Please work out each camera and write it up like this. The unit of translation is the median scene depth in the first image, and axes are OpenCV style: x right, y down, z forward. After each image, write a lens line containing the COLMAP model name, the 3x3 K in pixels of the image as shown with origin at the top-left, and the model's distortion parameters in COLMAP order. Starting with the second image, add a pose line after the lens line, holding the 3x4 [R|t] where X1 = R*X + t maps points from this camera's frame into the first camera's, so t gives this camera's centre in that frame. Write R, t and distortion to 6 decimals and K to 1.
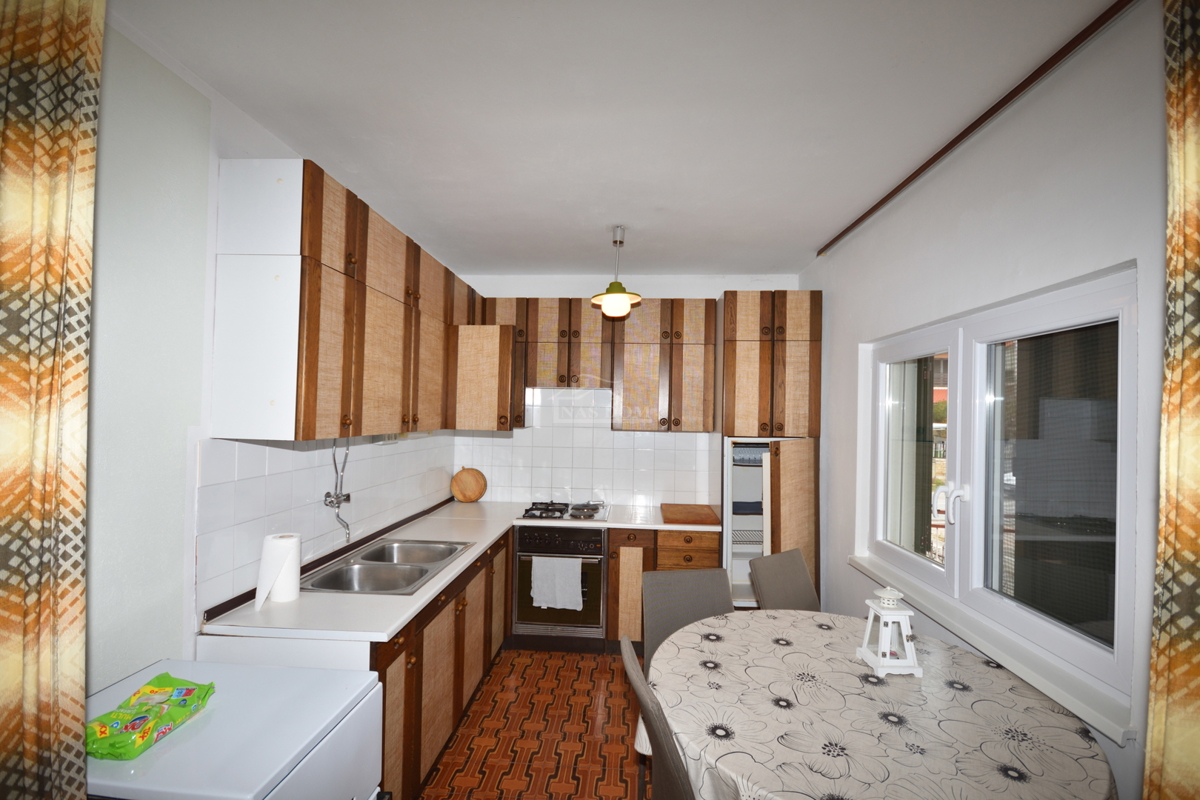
lens RADIAL K [[536.3, 0, 599.0], [0, 536.3, 409.2], [0, 0, 1]] dist [-0.005172, -0.000835]
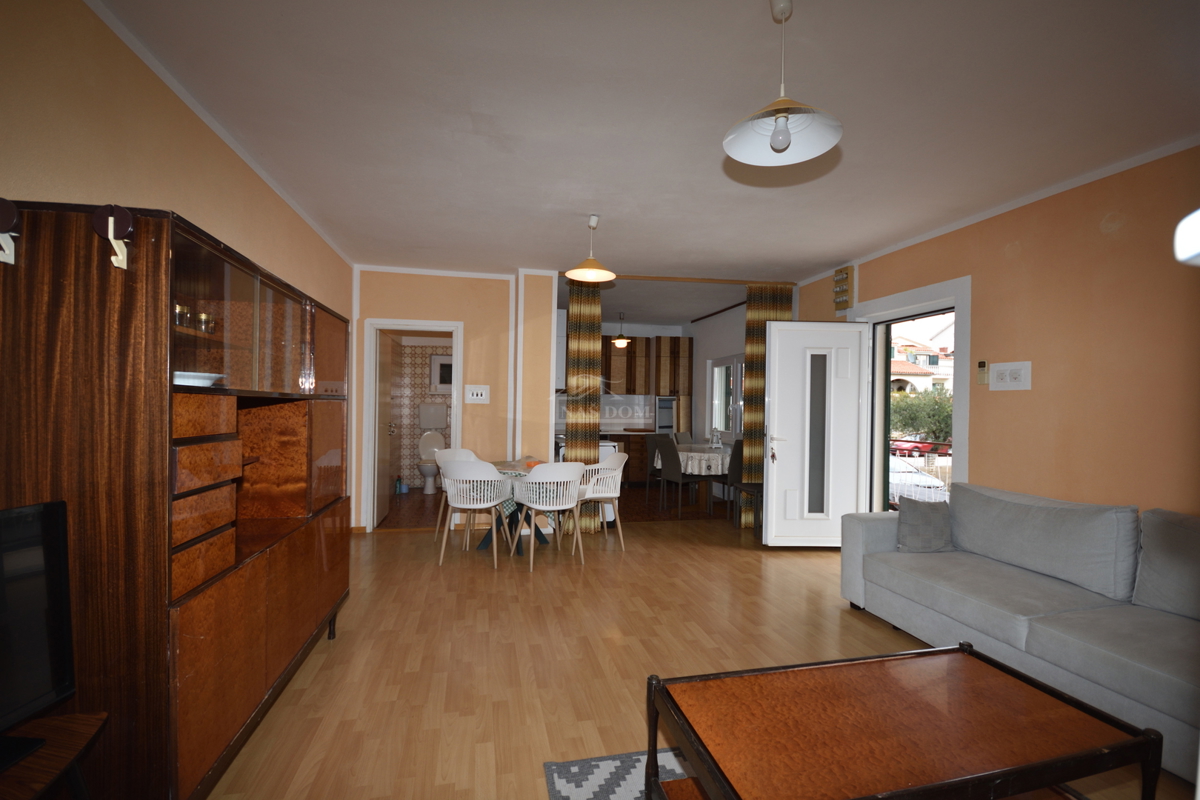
lens RADIAL K [[536.3, 0, 601.0], [0, 536.3, 400.3], [0, 0, 1]] dist [-0.005172, -0.000835]
pose [[0.953249, -0.007611, 0.302089, -0.747915], [0.000362, 0.999711, 0.024045, 0.011659], [-0.302184, -0.022812, 0.952977, -1.256679]]
